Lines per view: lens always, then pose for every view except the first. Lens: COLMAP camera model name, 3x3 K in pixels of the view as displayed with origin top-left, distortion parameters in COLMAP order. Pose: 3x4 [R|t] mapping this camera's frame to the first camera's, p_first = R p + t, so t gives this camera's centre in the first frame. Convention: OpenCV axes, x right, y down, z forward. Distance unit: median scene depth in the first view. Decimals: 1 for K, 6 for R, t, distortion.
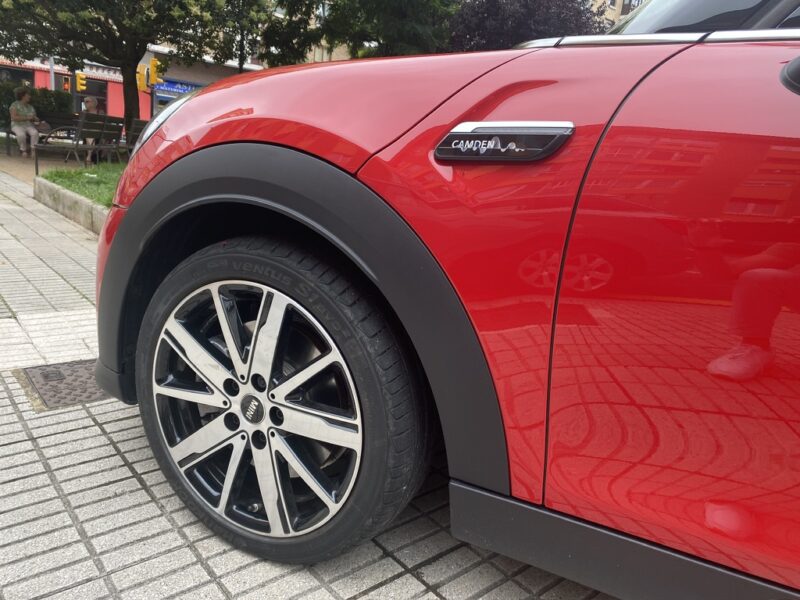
lens RADIAL K [[608.3, 0, 403.8], [0, 608.3, 300.4], [0, 0, 1]] dist [0.025443, -0.039284]
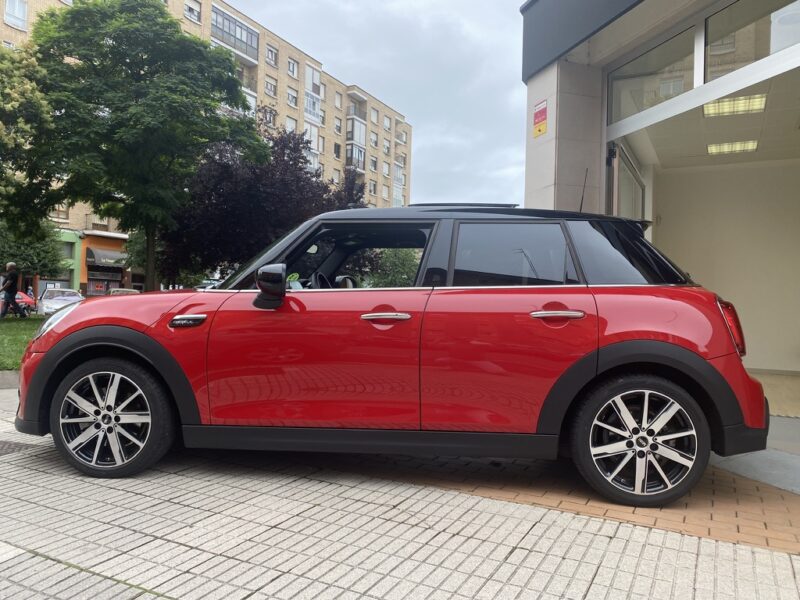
lens RADIAL K [[608.3, 0, 388.7], [0, 608.3, 300.6], [0, 0, 1]] dist [0.025443, -0.039284]
pose [[0.931502, -0.070152, 0.356906, -0.009034], [0.143228, 0.972693, -0.182628, 0.349376], [-0.334349, 0.221238, 0.916114, -2.102123]]
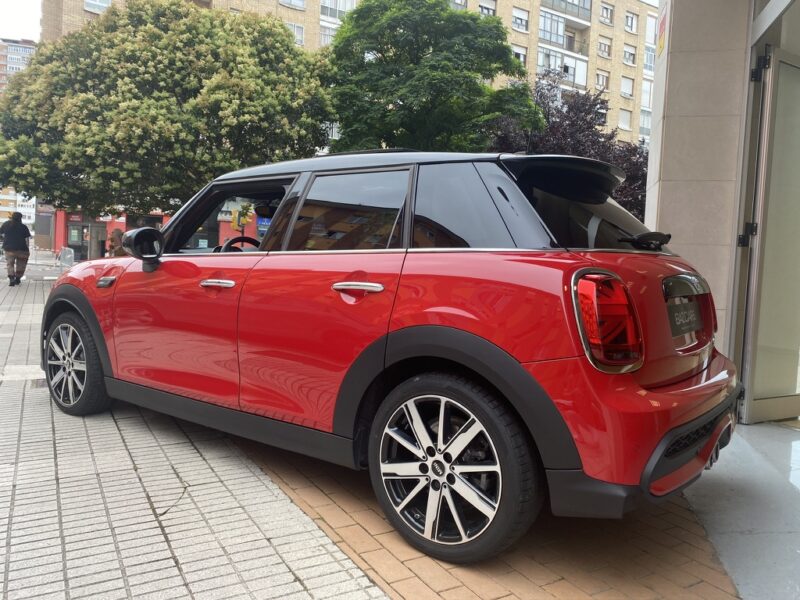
lens RADIAL K [[608.3, 0, 386.6], [0, 608.3, 297.1], [0, 0, 1]] dist [0.025443, -0.039284]
pose [[0.980321, -0.039859, -0.193344, 2.062433], [0.002675, 0.981996, -0.188884, 0.450949], [0.197392, 0.184650, 0.962778, -1.860682]]
